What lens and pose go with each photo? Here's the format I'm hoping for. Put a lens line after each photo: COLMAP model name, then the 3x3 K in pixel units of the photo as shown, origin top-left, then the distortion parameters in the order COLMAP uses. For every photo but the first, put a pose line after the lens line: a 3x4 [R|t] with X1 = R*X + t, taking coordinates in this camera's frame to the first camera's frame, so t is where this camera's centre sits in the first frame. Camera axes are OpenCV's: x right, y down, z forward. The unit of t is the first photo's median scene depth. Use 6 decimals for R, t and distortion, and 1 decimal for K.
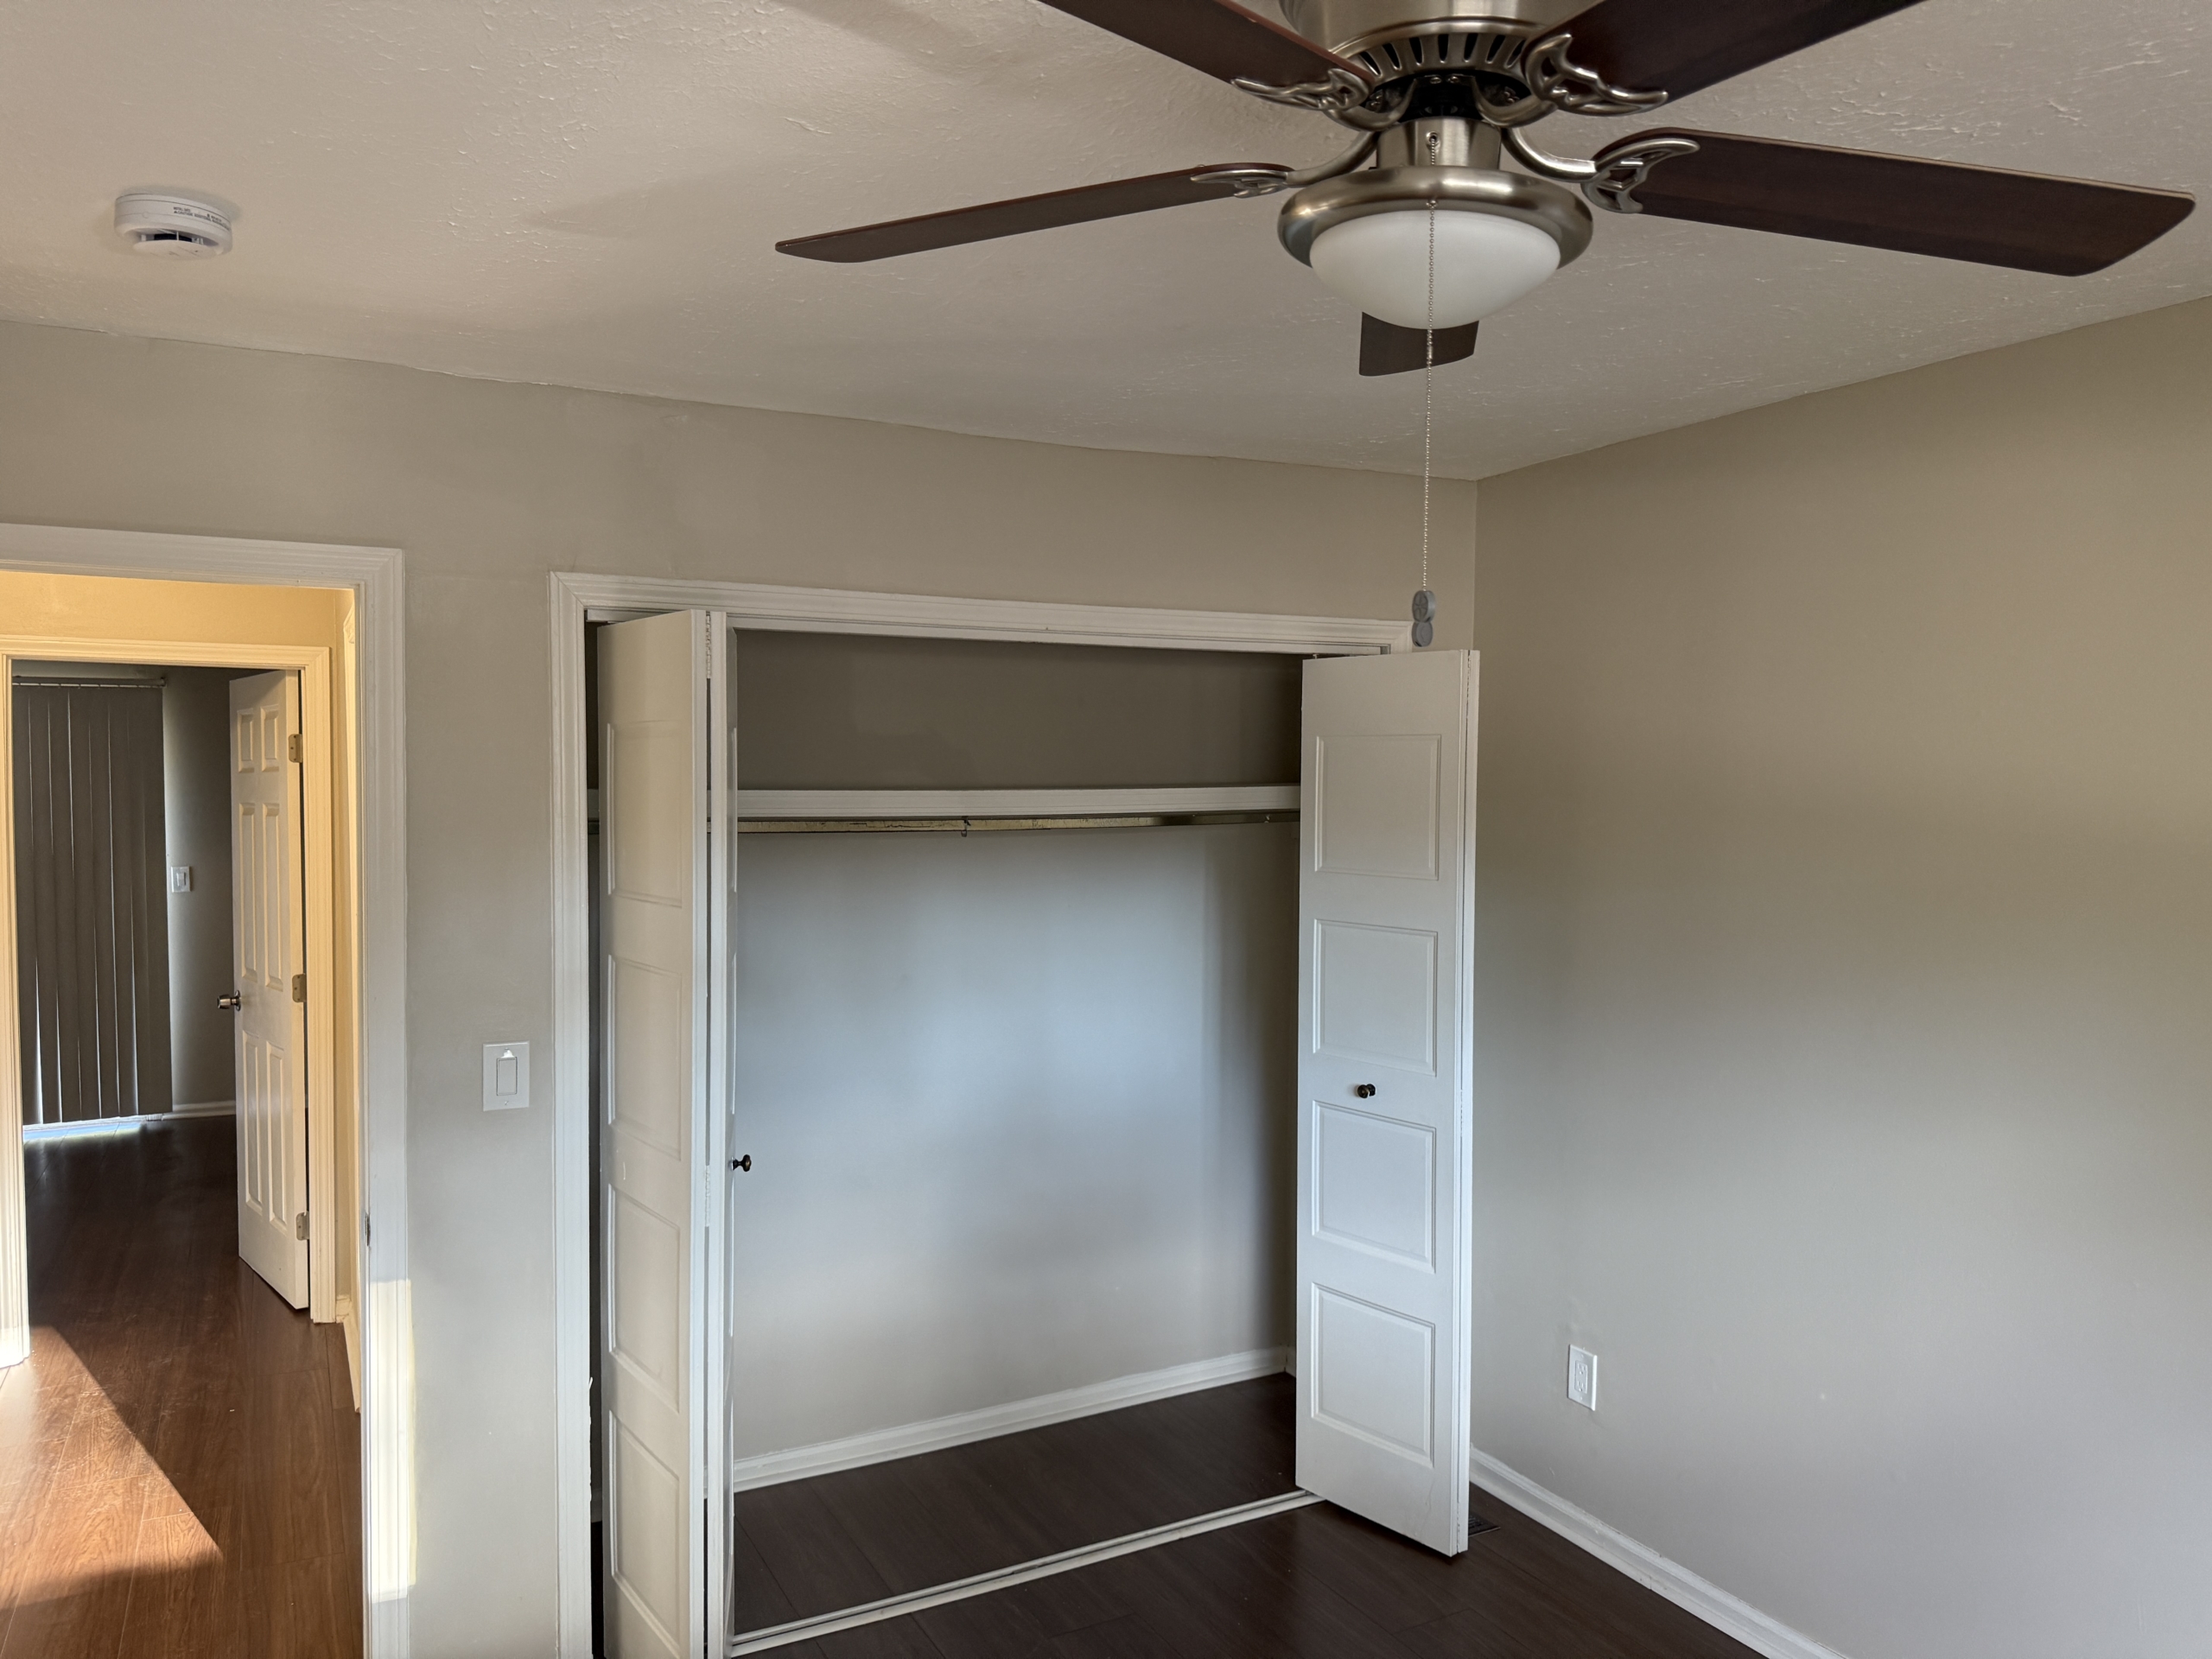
lens RADIAL K [[1572.3, 0, 1110.7], [0, 1572.3, 845.8], [0, 0, 1]] dist [0.022381, -0.027659]
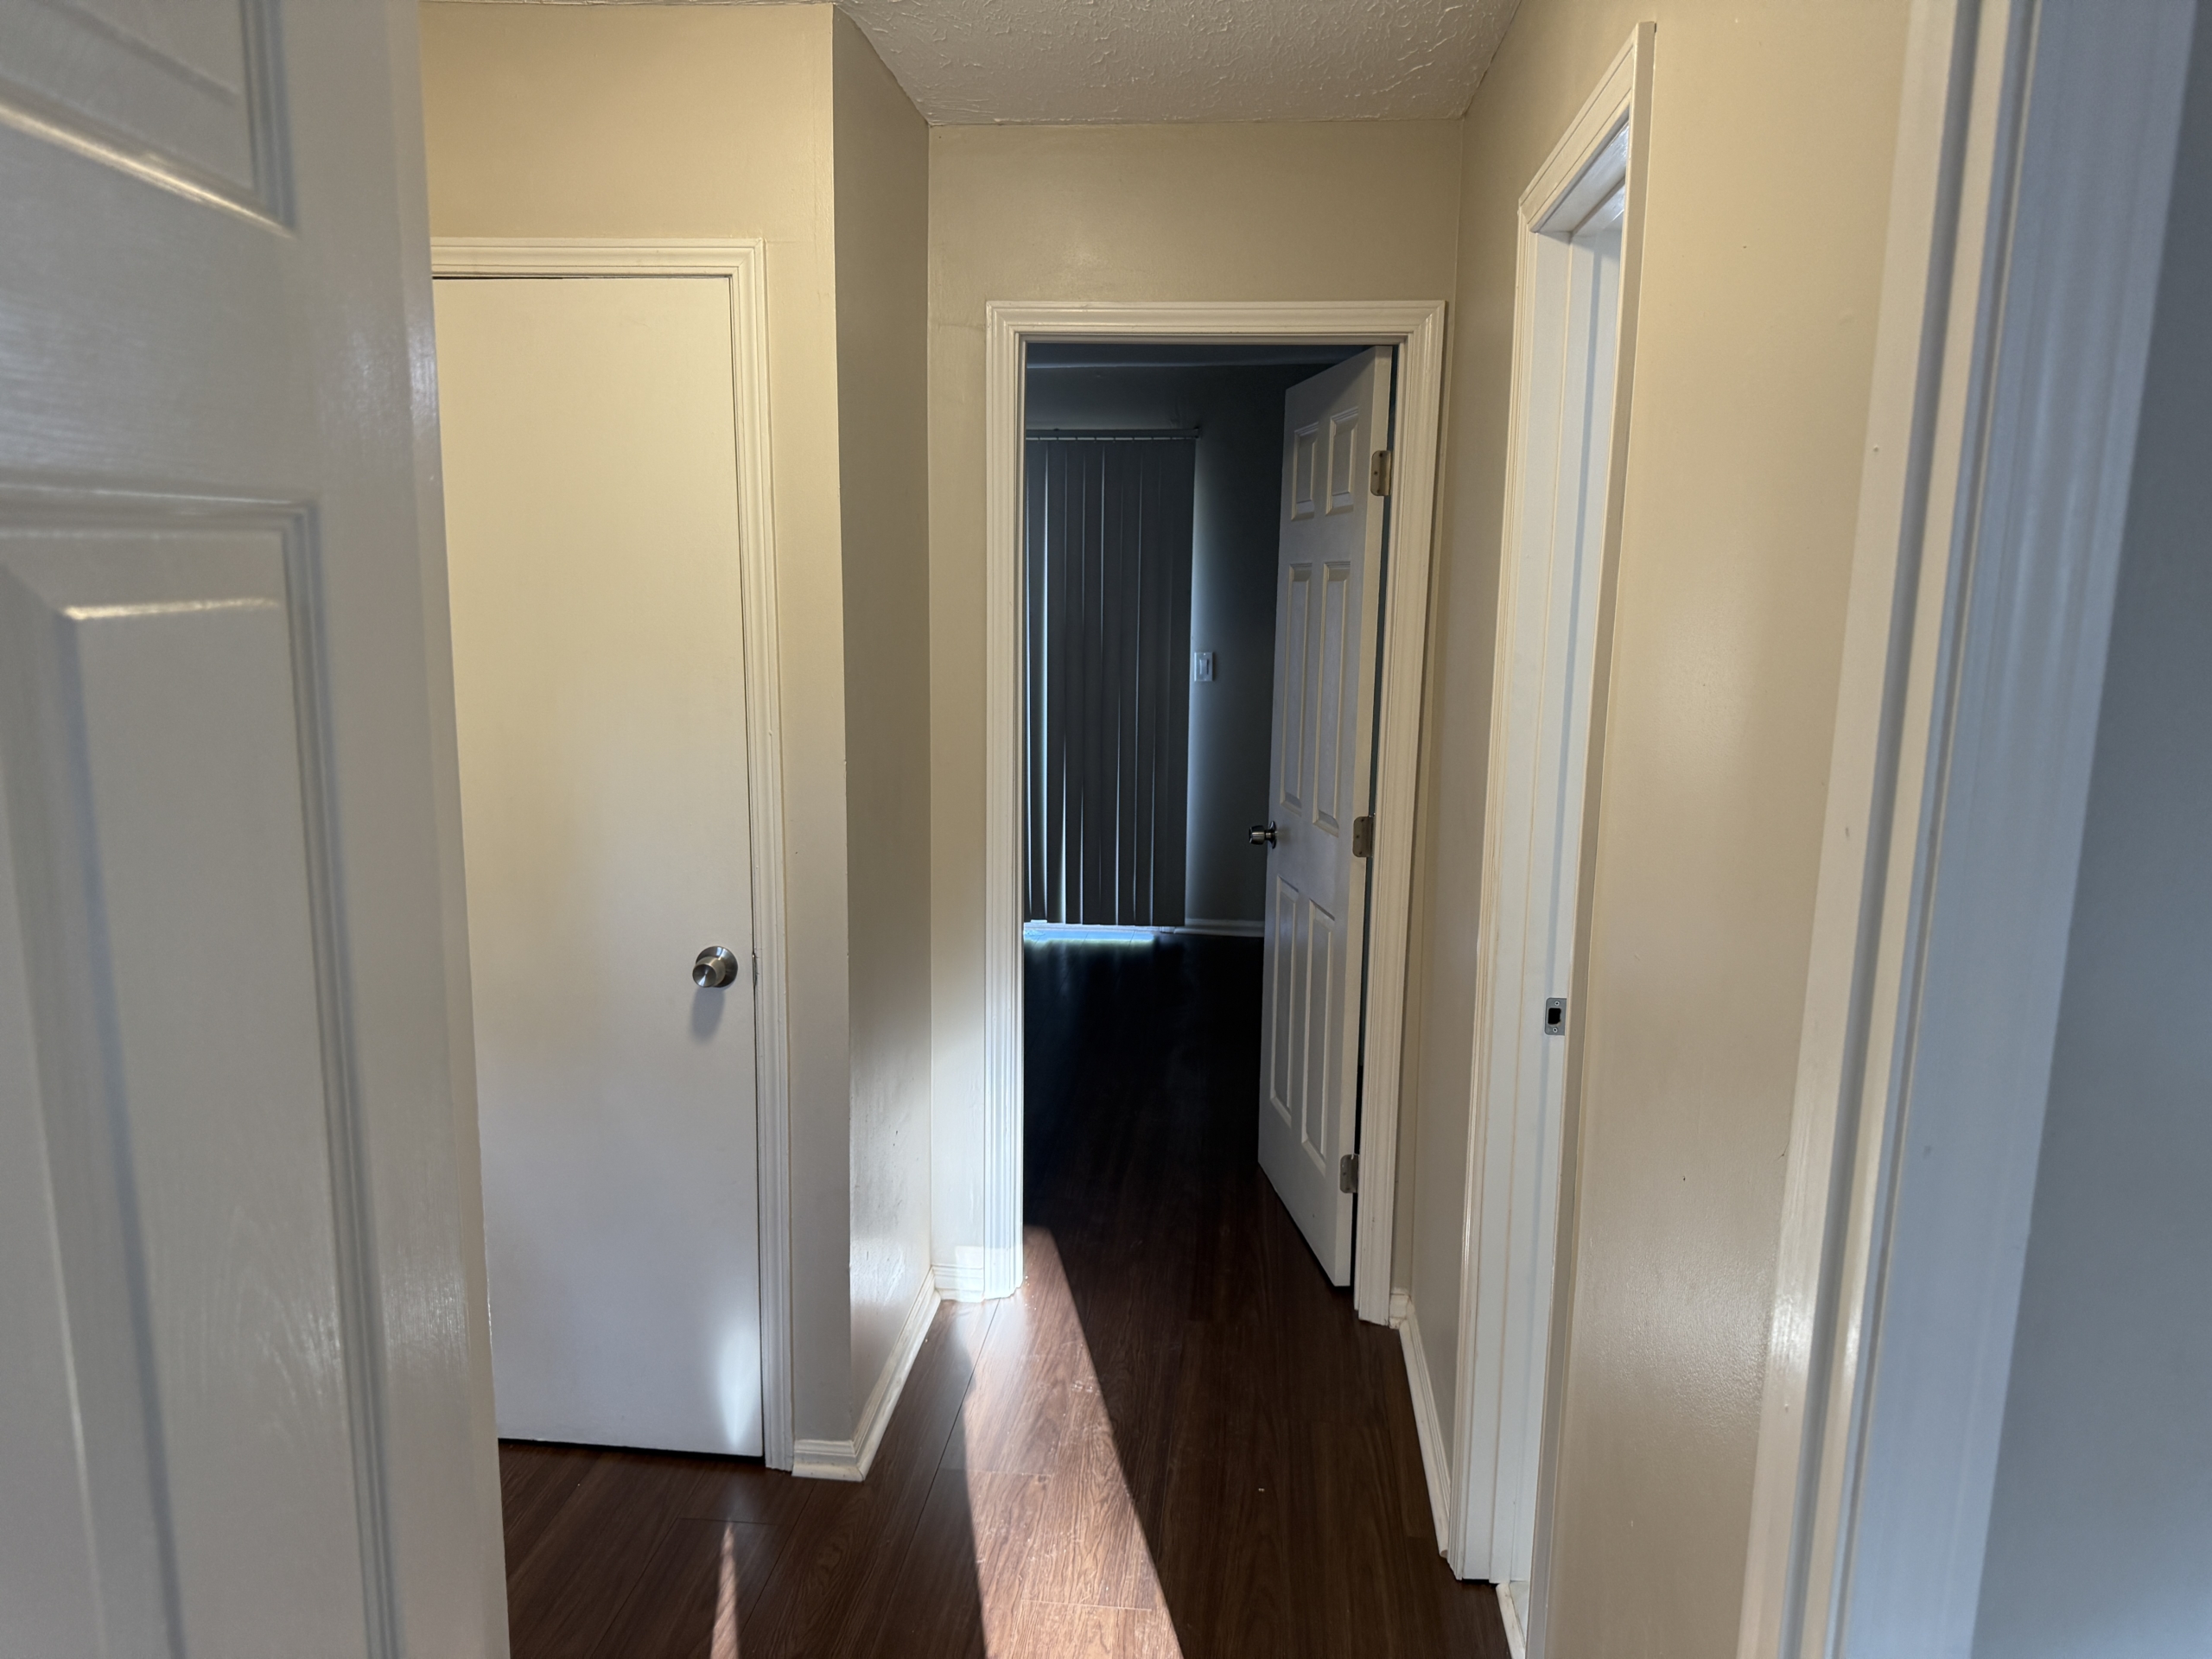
lens RADIAL K [[1572.3, 0, 1156.5], [0, 1572.3, 834.5], [0, 0, 1]] dist [0.022381, -0.027659]
pose [[0.850317, 0.097653, -0.517131, -0.244237], [-0.037193, 0.991328, 0.126041, 0.007415], [0.524955, -0.087941, 0.846575, 0.388065]]
